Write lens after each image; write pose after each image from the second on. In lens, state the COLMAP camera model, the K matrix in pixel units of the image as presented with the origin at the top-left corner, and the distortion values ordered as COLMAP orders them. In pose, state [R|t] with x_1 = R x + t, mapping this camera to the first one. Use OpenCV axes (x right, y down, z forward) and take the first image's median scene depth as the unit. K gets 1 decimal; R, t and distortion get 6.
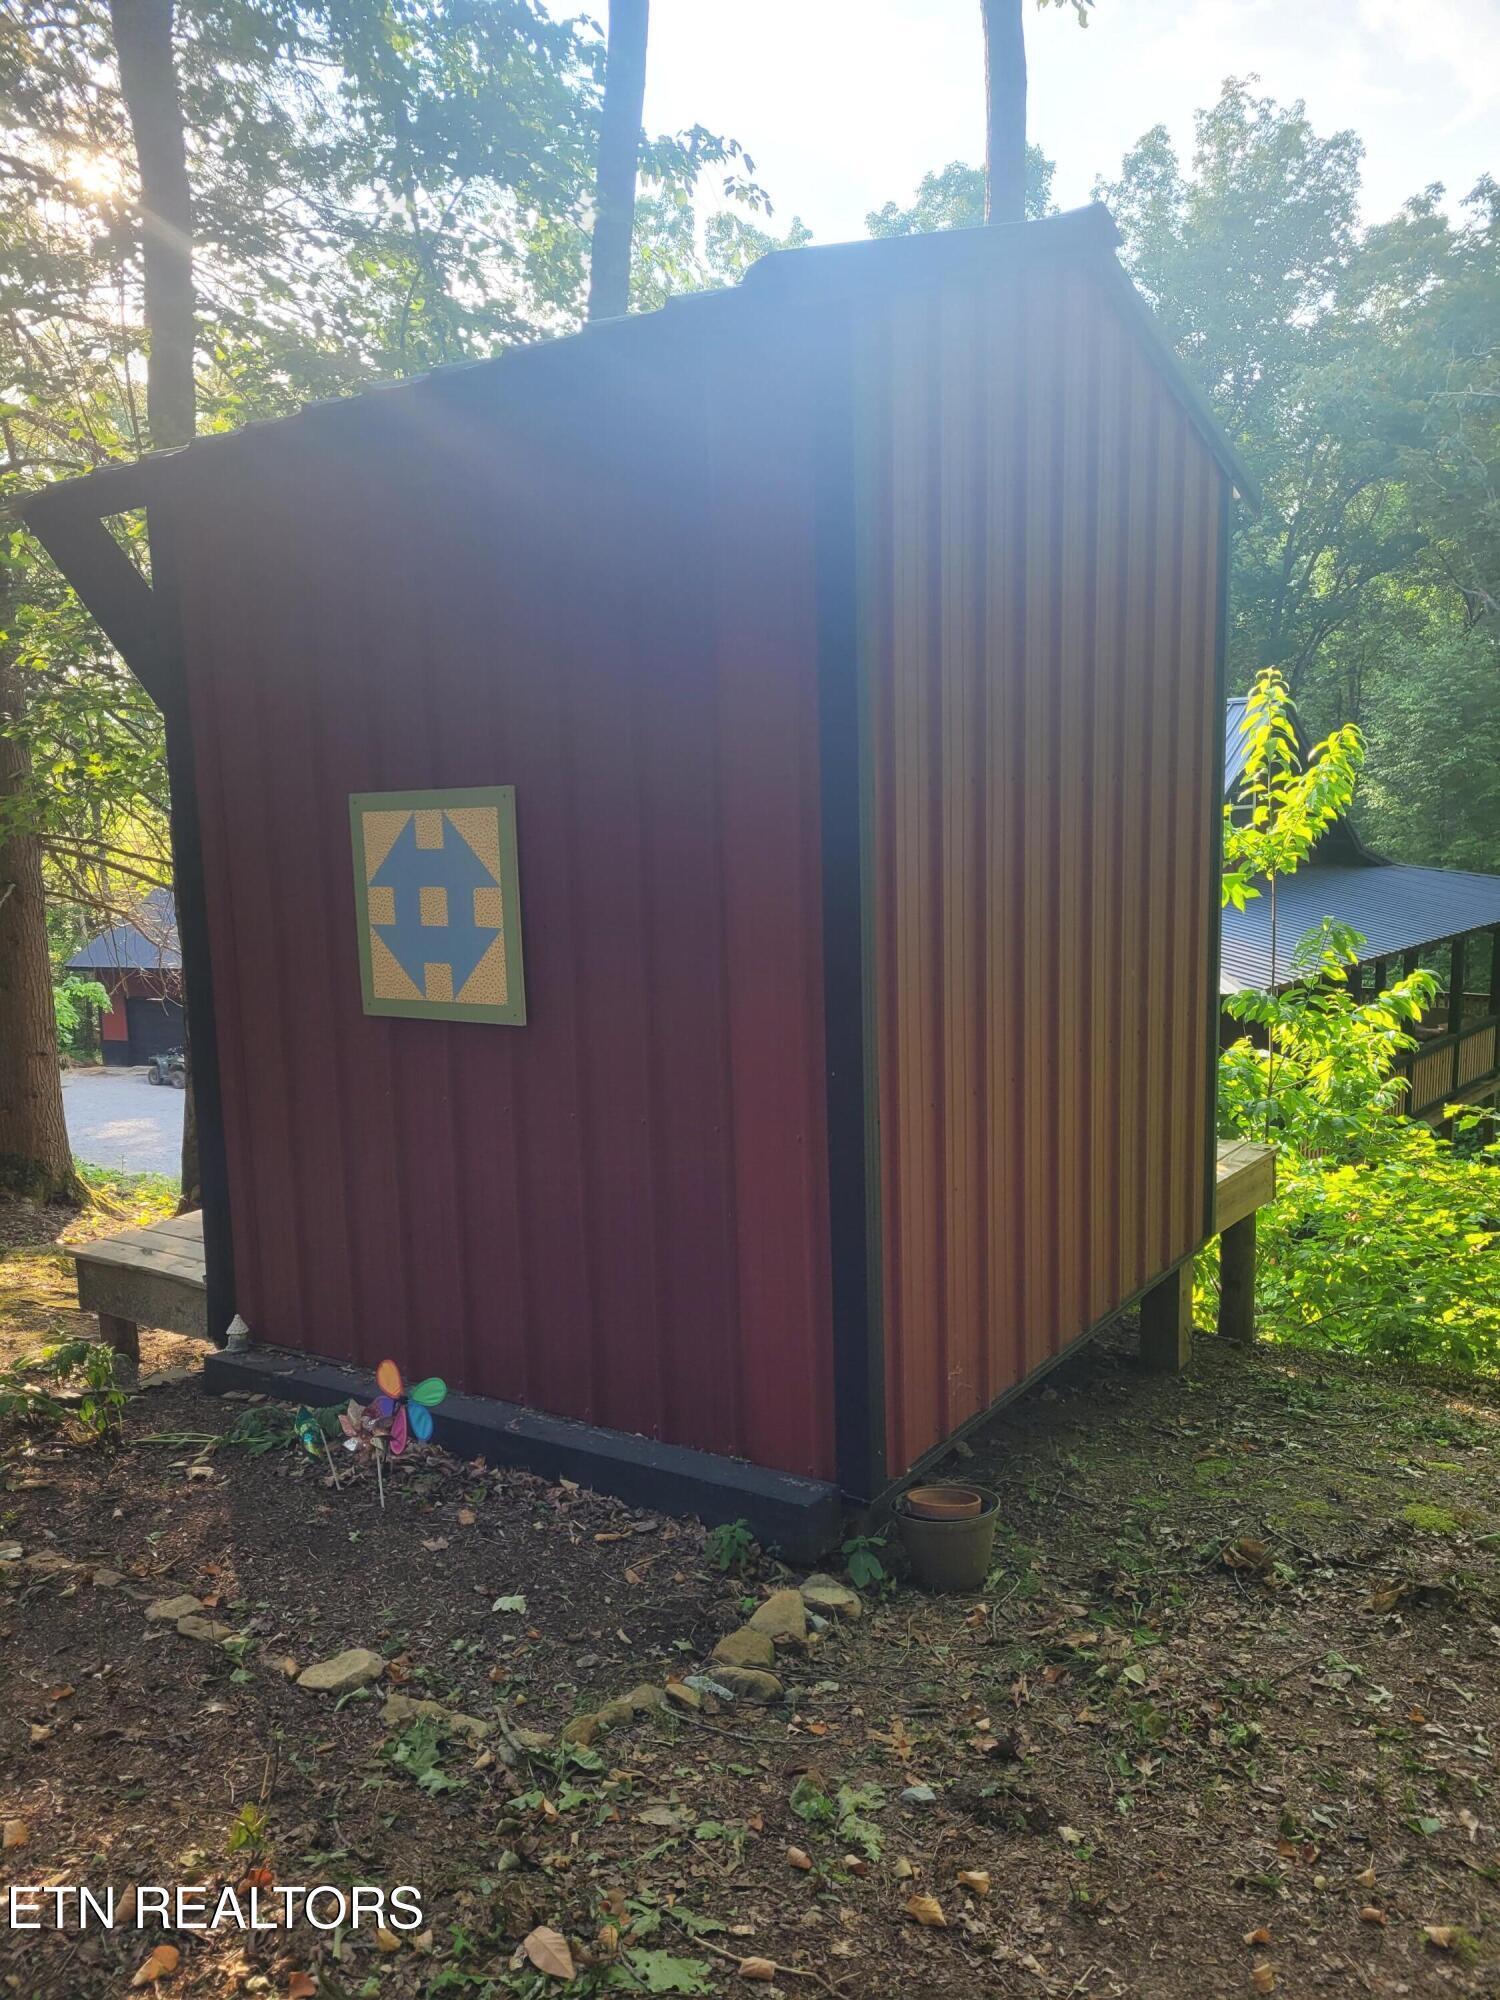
lens RADIAL K [[1471.7, 0, 750.0], [0, 1471.7, 1003.4], [0, 0, 1]] dist [0.049892, -0.038027]
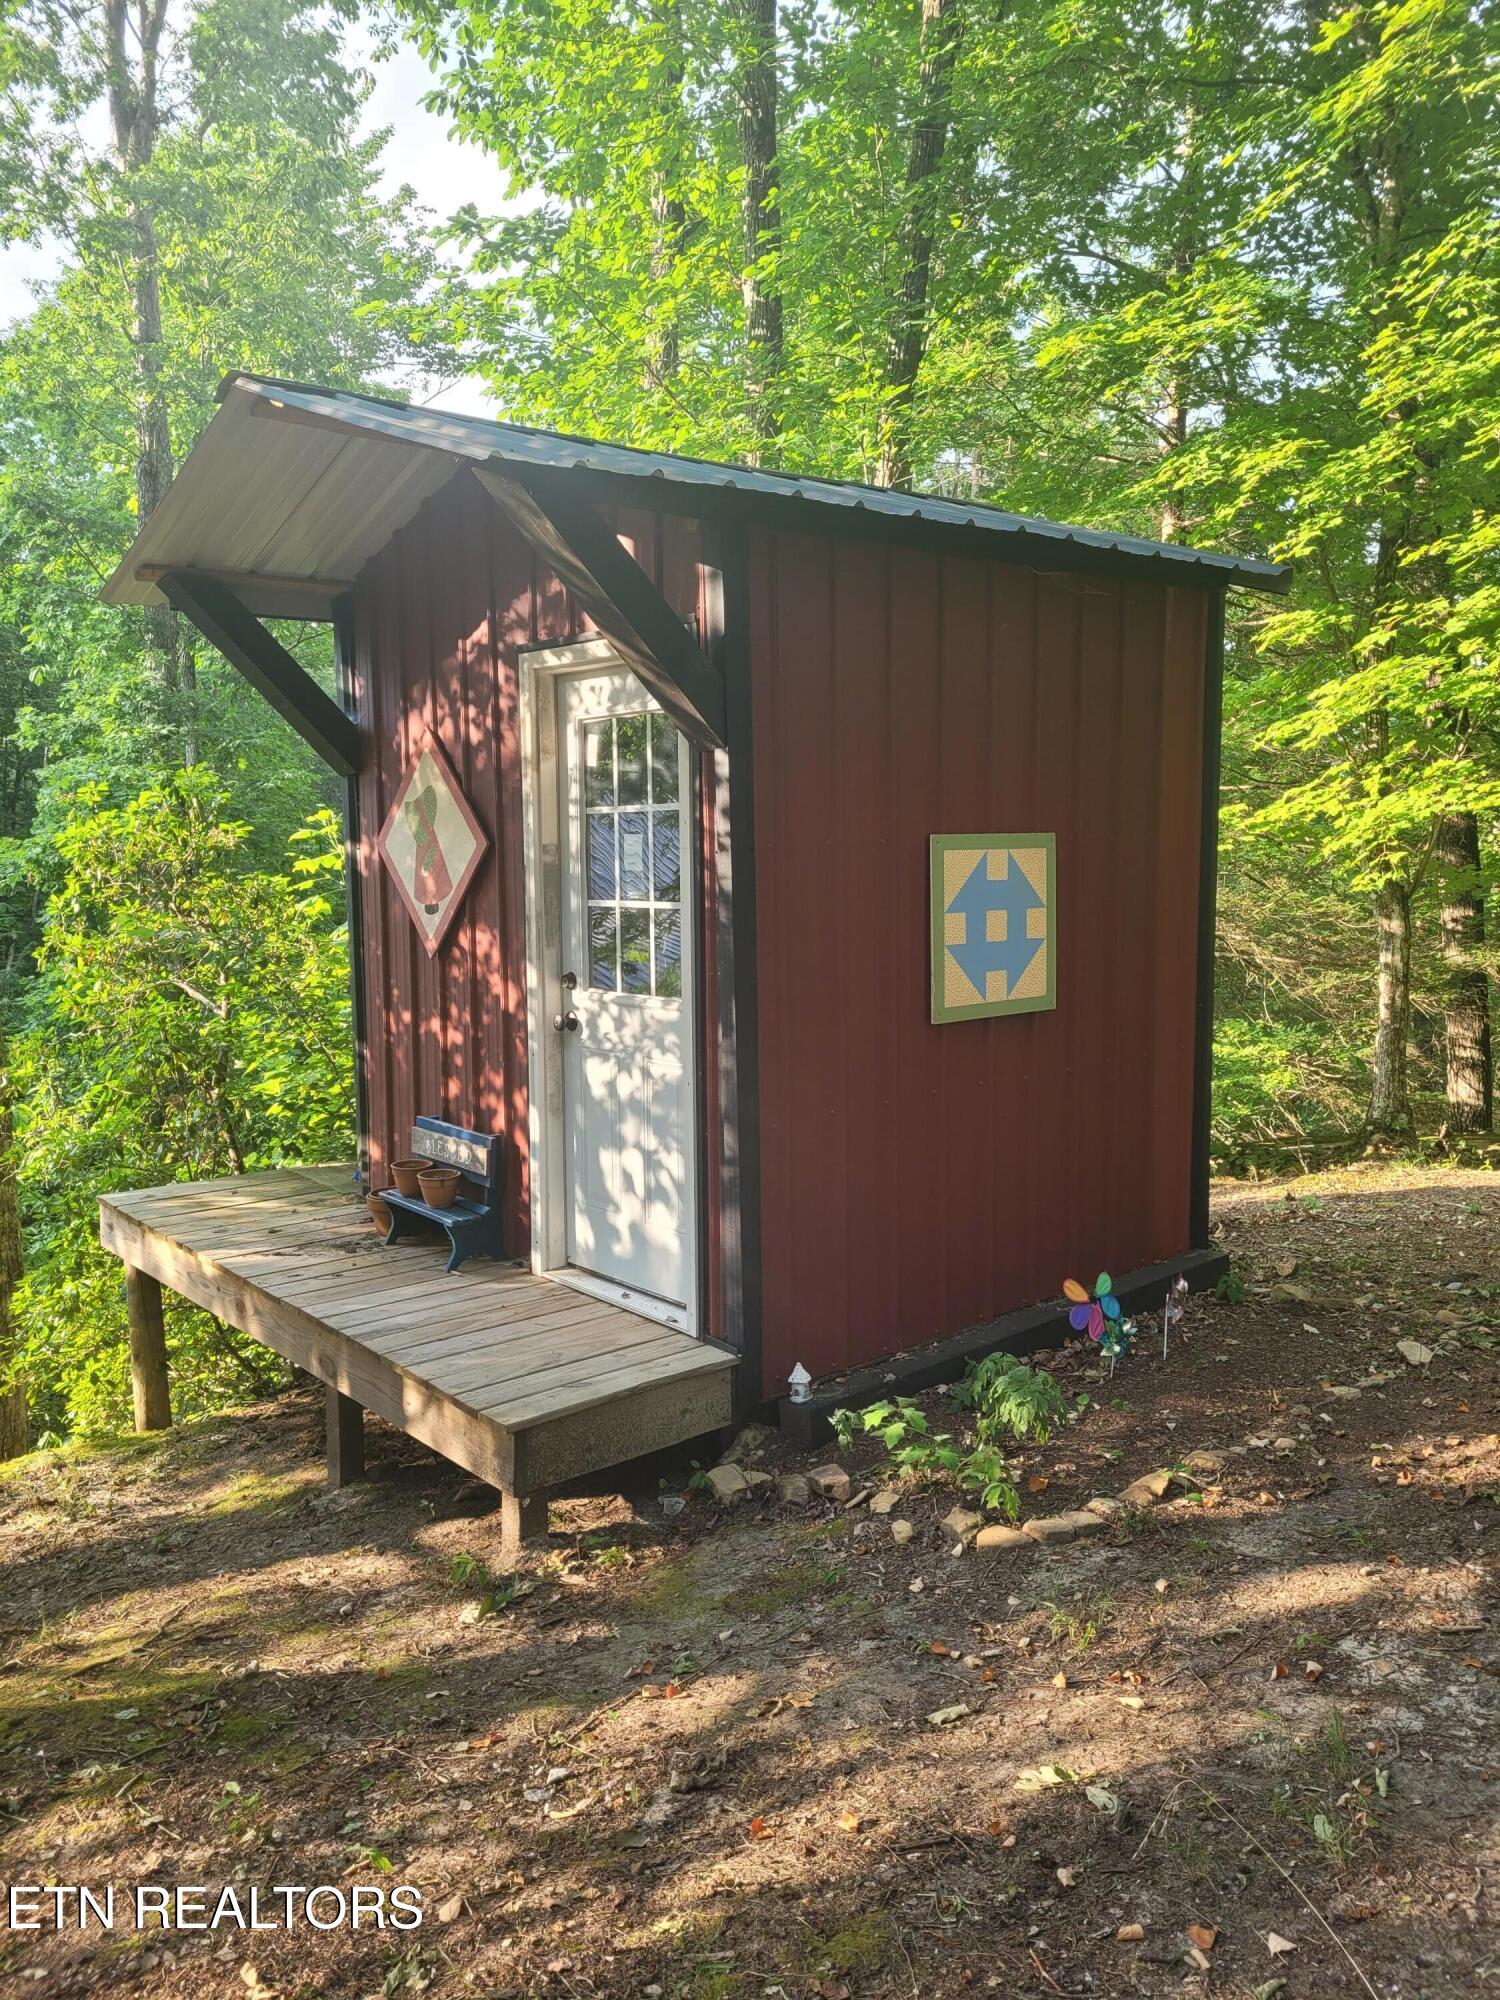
lens RADIAL K [[1471.7, 0, 749.8], [0, 1471.7, 996.9], [0, 0, 1]] dist [0.049892, -0.038027]
pose [[0.314250, -0.064308, 0.947160, -1.478830], [0.131435, 0.991042, 0.023680, -0.063052], [-0.940198, 0.117048, 0.319887, 0.802381]]
